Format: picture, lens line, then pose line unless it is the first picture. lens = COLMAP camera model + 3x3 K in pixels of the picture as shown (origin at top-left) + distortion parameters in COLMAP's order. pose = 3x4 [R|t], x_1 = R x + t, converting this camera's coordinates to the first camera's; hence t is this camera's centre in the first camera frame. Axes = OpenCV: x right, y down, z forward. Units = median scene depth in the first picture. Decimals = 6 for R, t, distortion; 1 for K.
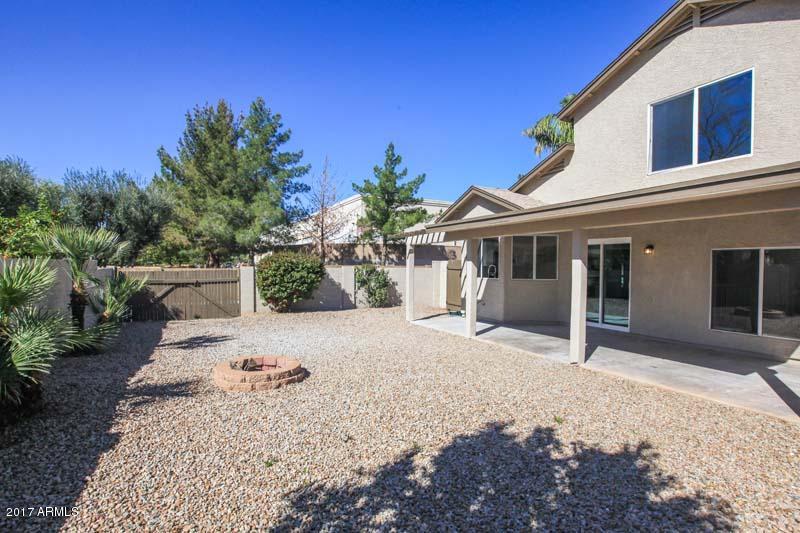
lens RADIAL K [[389.1, 0, 378.4], [0, 389.1, 272.2], [0, 0, 1]] dist [-0.027902, 0.011072]
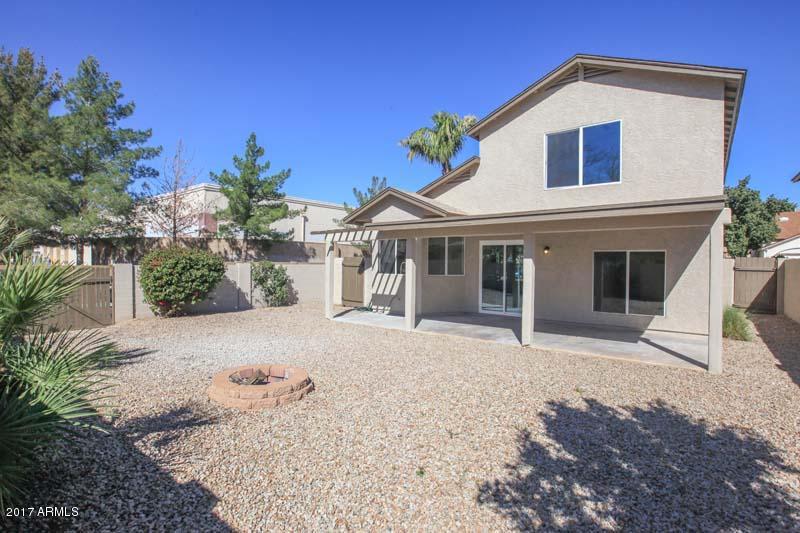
lens RADIAL K [[389.1, 0, 374.8], [0, 389.1, 266.9], [0, 0, 1]] dist [-0.027902, 0.011072]
pose [[0.918098, -0.002741, 0.396344, -0.223569], [0.004795, 0.999980, -0.004190, -0.001999], [-0.396324, 0.005747, 0.918093, 0.050441]]
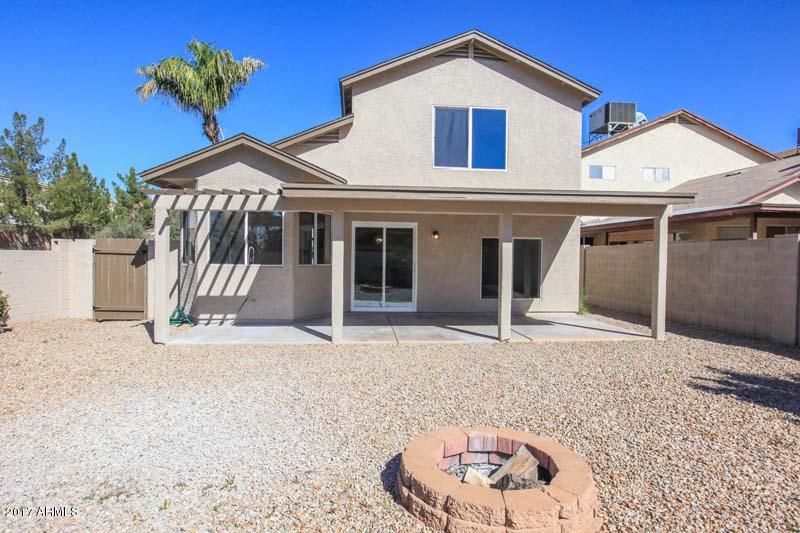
lens RADIAL K [[441.2, 0, 393.1], [0, 441.2, 265.2], [0, 0, 1]] dist [-0.023881, 0.001429]
pose [[0.366160, -0.022851, 0.930271, -0.403937], [0.008927, 0.999739, 0.021044, 0.001114], [-0.930509, 0.000599, 0.366268, 0.470929]]
